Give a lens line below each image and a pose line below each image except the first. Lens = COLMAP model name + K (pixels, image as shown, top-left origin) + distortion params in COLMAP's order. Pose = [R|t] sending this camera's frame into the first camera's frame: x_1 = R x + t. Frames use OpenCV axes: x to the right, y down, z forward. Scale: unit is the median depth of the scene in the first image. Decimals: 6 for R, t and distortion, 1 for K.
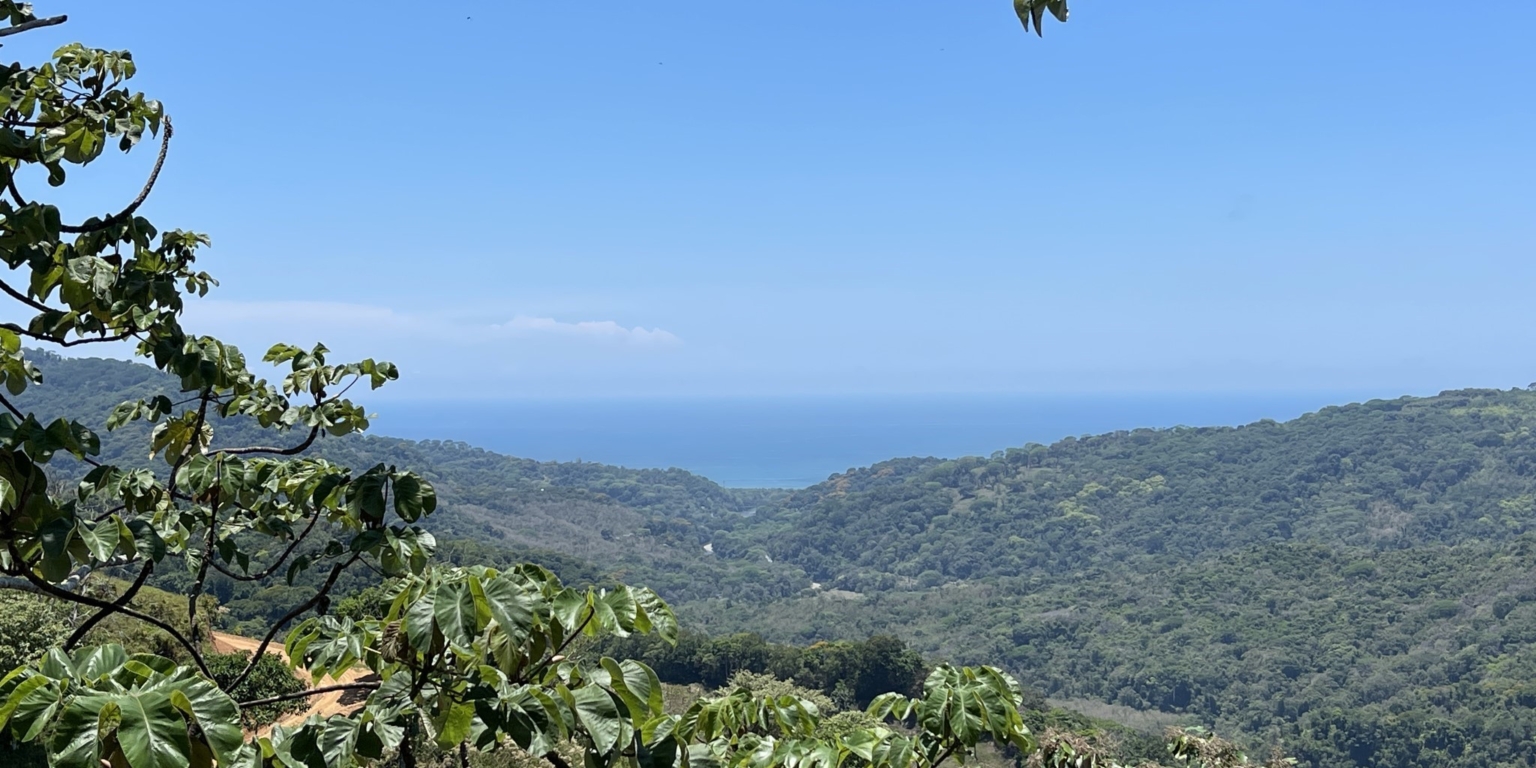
lens RADIAL K [[1112.2, 0, 771.4], [0, 1112.2, 385.9], [0, 0, 1]] dist [-0.010222, -0.007879]
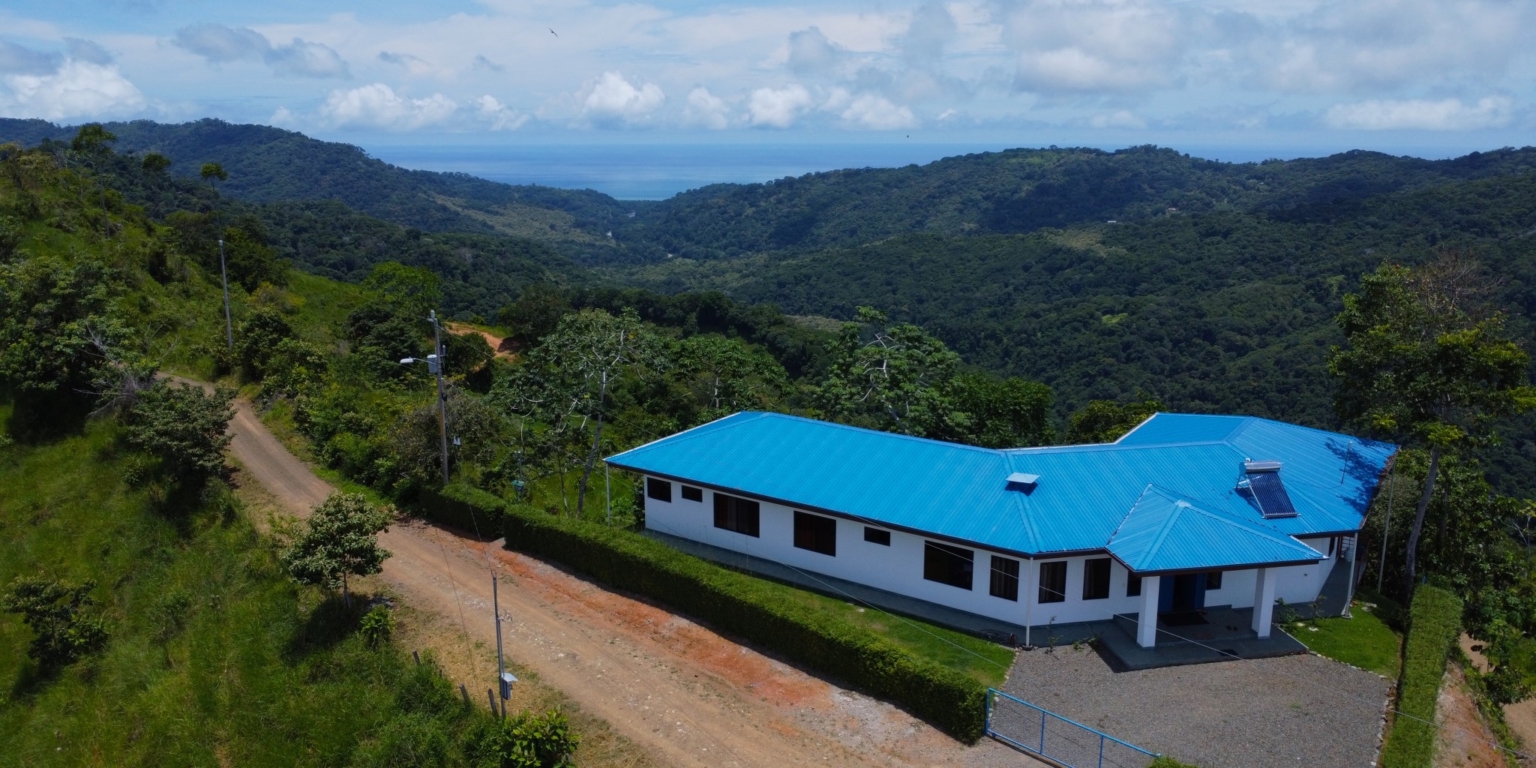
lens RADIAL K [[1112.2, 0, 764.5], [0, 1112.2, 386.6], [0, 0, 1]] dist [-0.010222, -0.007879]
pose [[0.999895, -0.000388, 0.014480, 0.173890], [-0.003438, 0.964704, 0.263315, -0.094058], [-0.014071, -0.263337, 0.964601, -0.827283]]
